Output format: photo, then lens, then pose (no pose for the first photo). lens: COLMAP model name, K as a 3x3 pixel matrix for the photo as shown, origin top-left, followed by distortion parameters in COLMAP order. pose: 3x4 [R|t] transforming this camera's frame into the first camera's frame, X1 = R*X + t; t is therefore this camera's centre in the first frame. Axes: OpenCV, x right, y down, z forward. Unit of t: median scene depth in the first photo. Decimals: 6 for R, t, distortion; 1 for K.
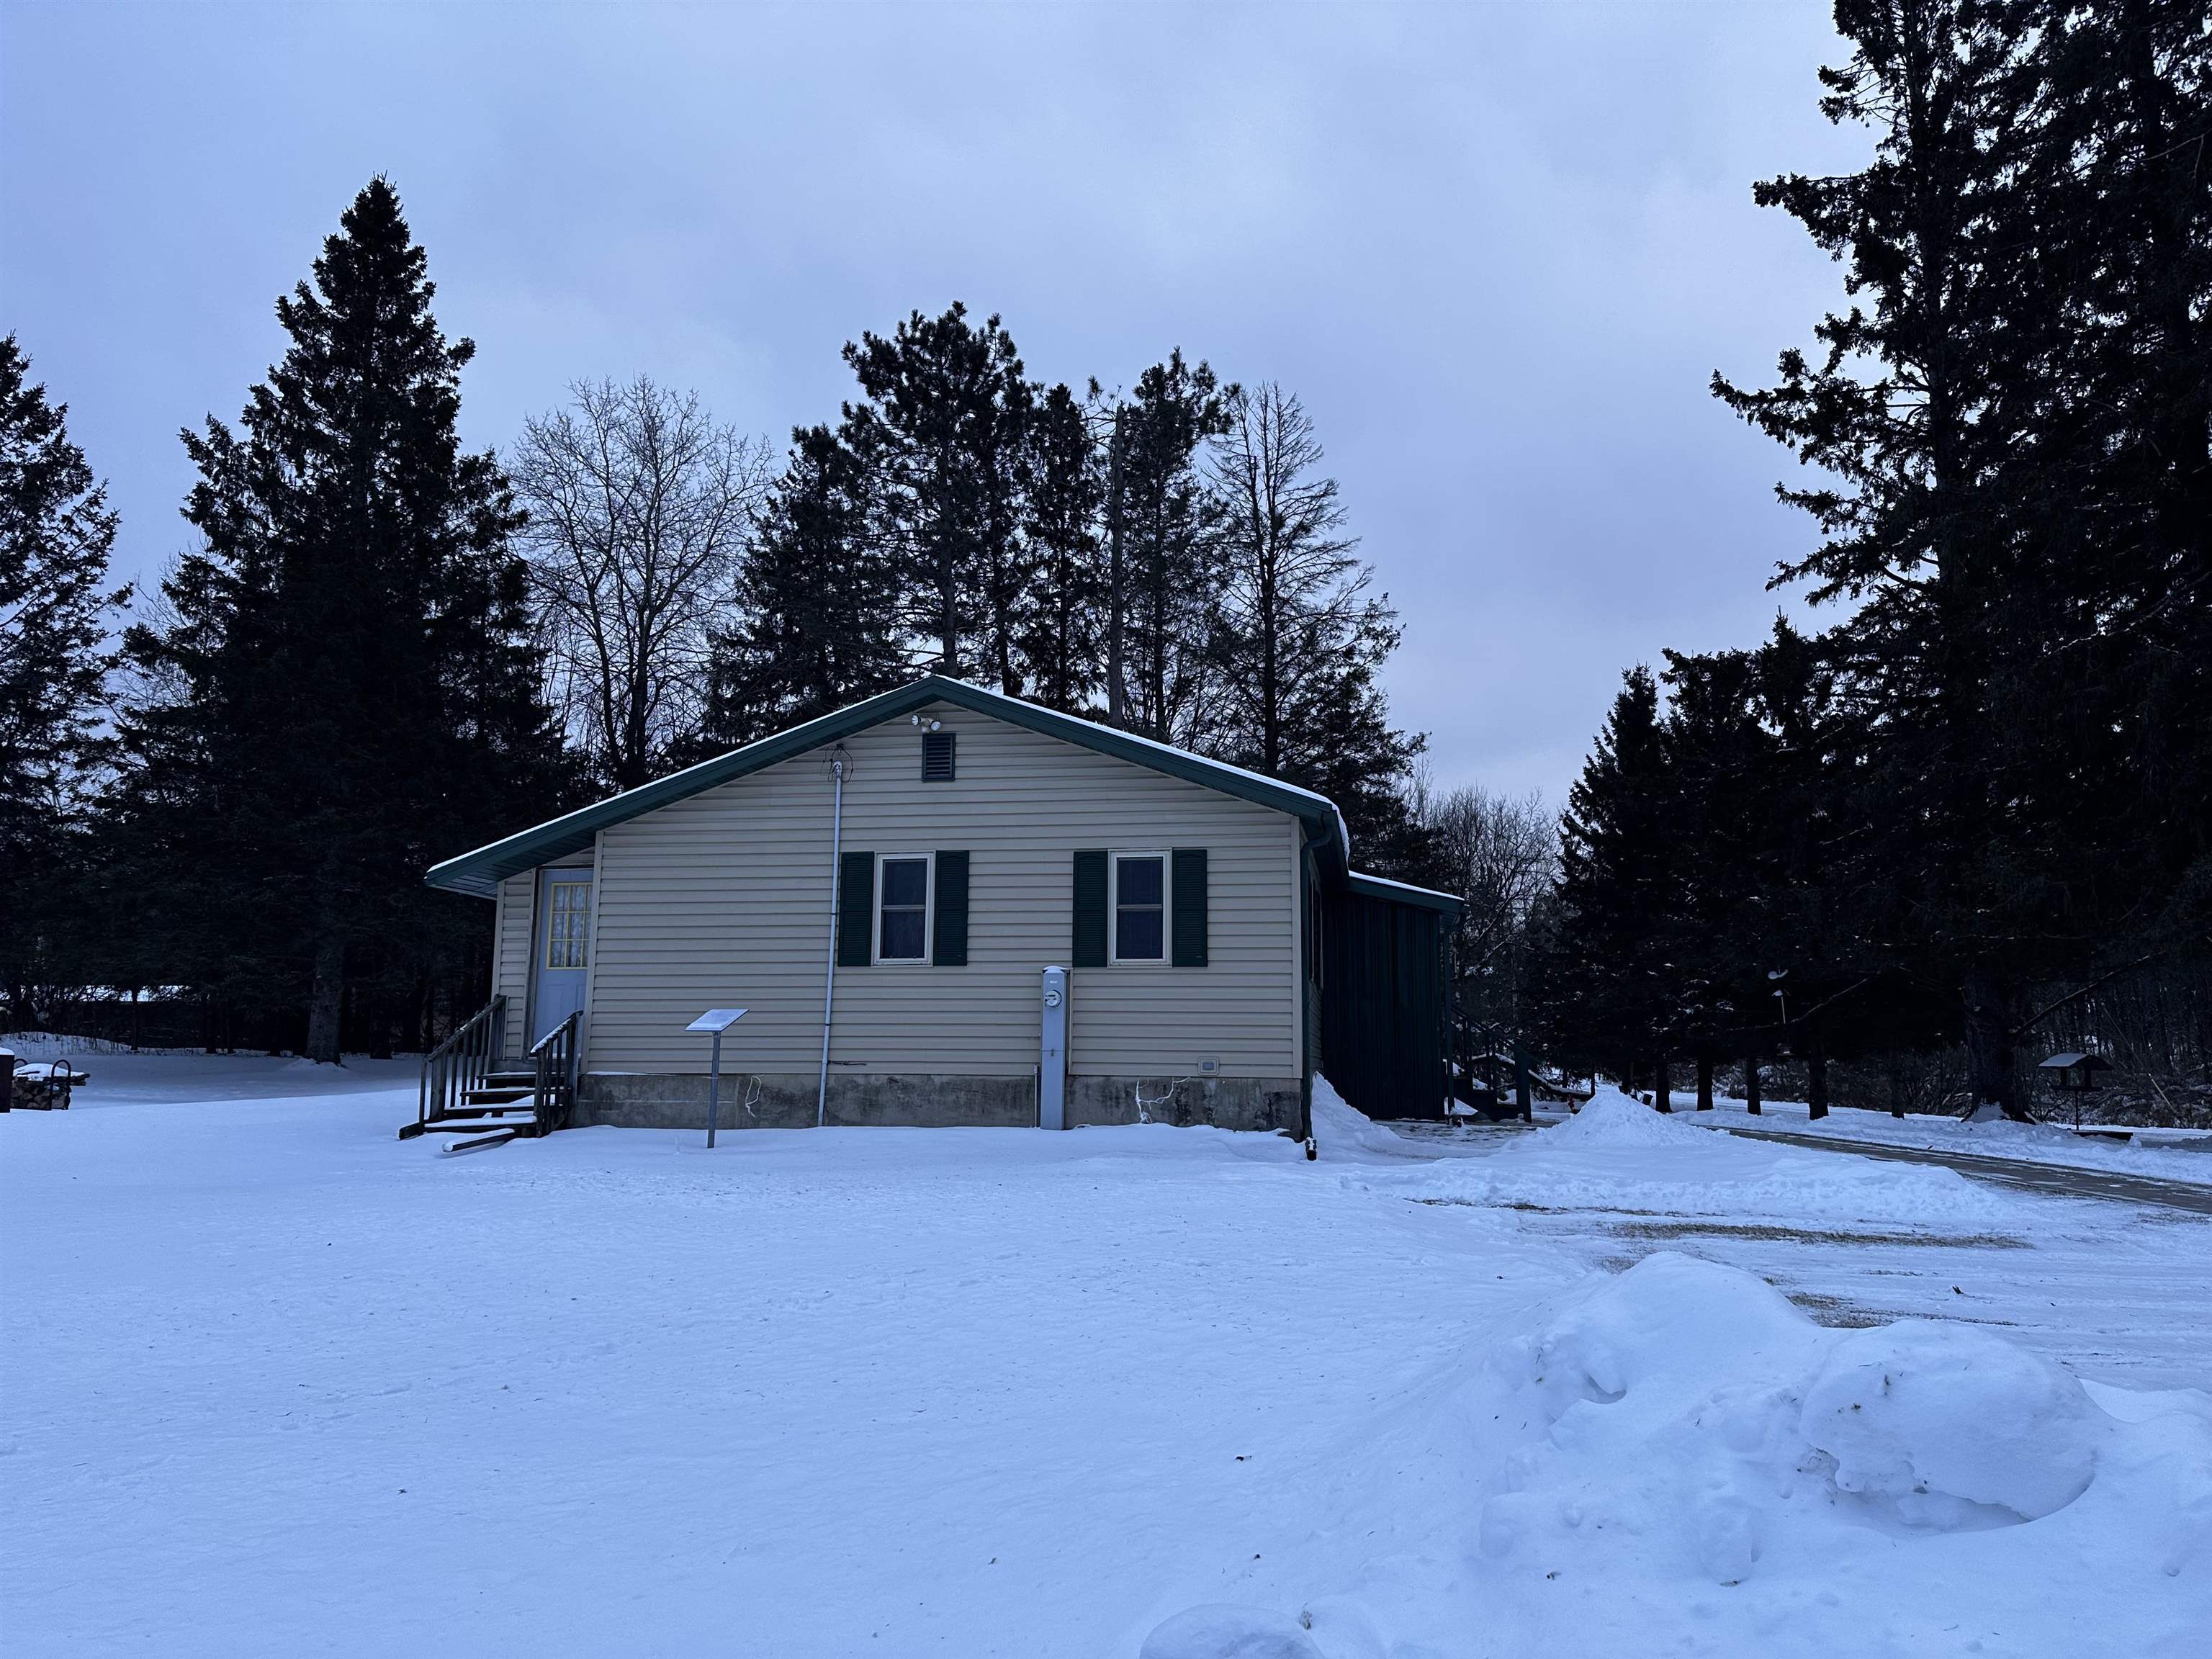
lens RADIAL K [[1491.7, 0, 986.1], [0, 1491.7, 818.2], [0, 0, 1]] dist [0.116259, -0.185391]
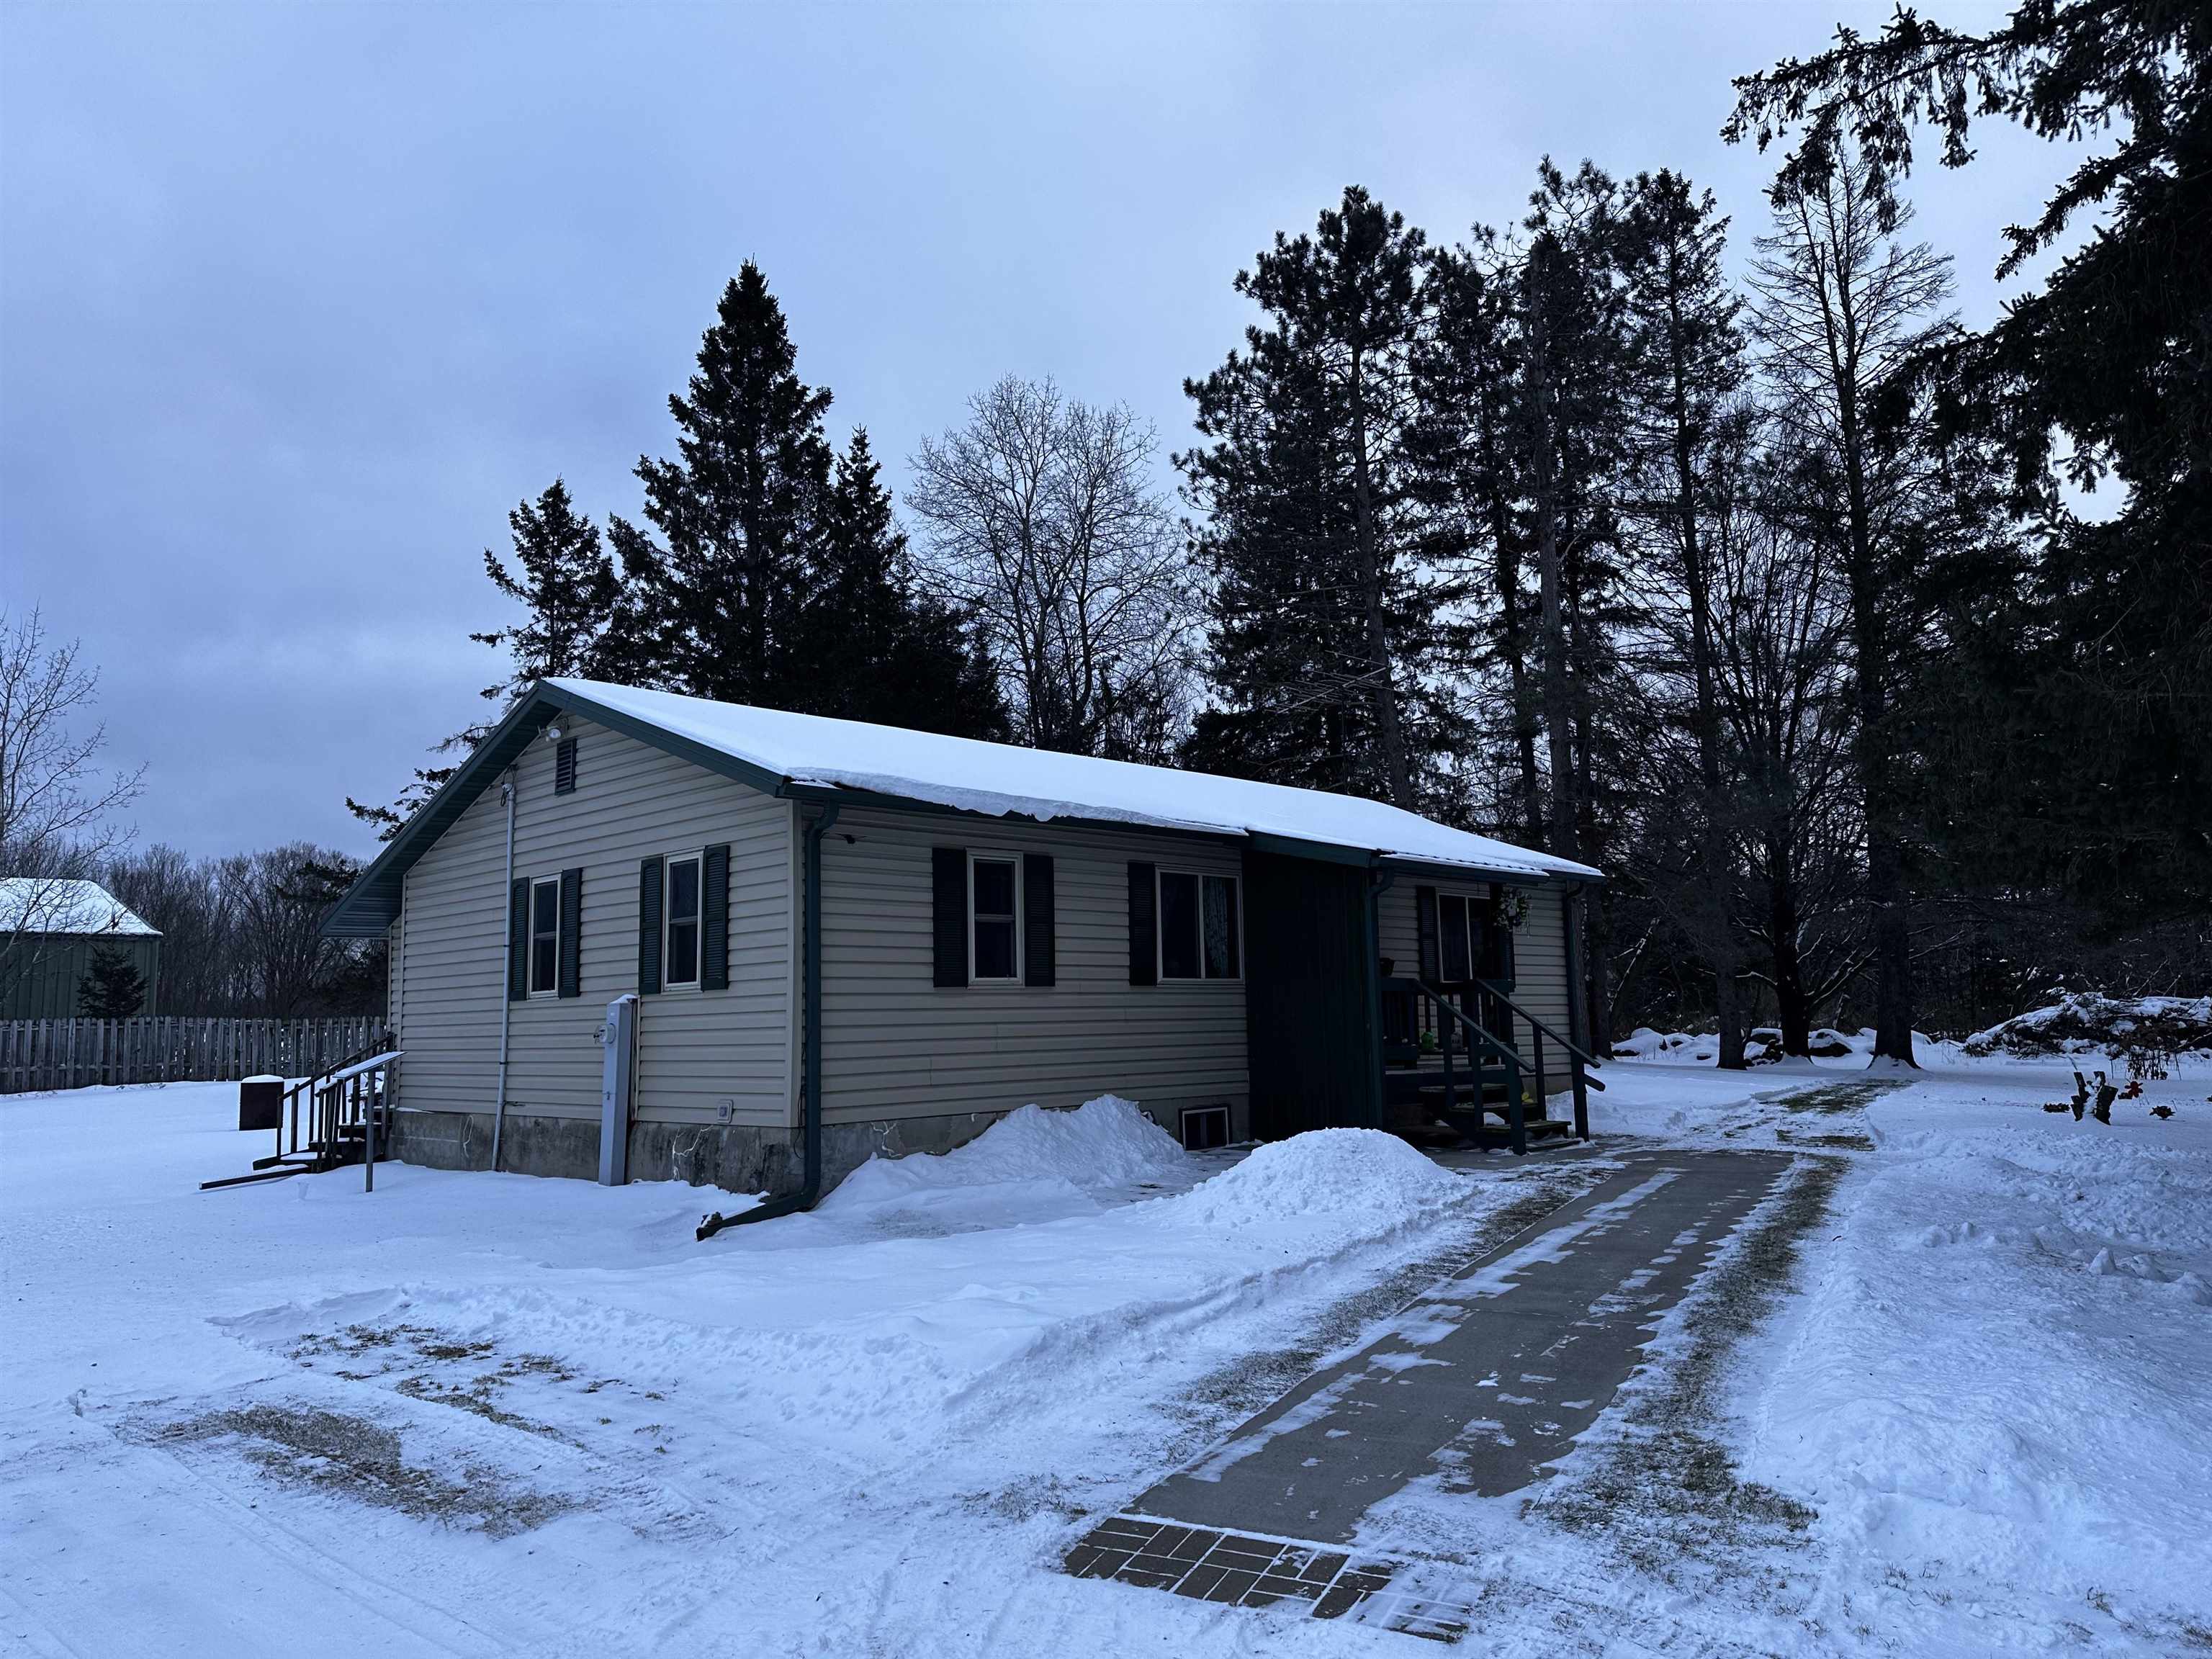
lens RADIAL K [[1582.4, 0, 1107.2], [0, 1582.4, 818.6], [0, 0, 1]] dist [0.007787, 0.004490]
pose [[0.809474, -0.095830, -0.579283, 0.795724], [0.100097, 0.994672, -0.024674, 0.047349], [0.578561, -0.038011, 0.814753, 0.411073]]
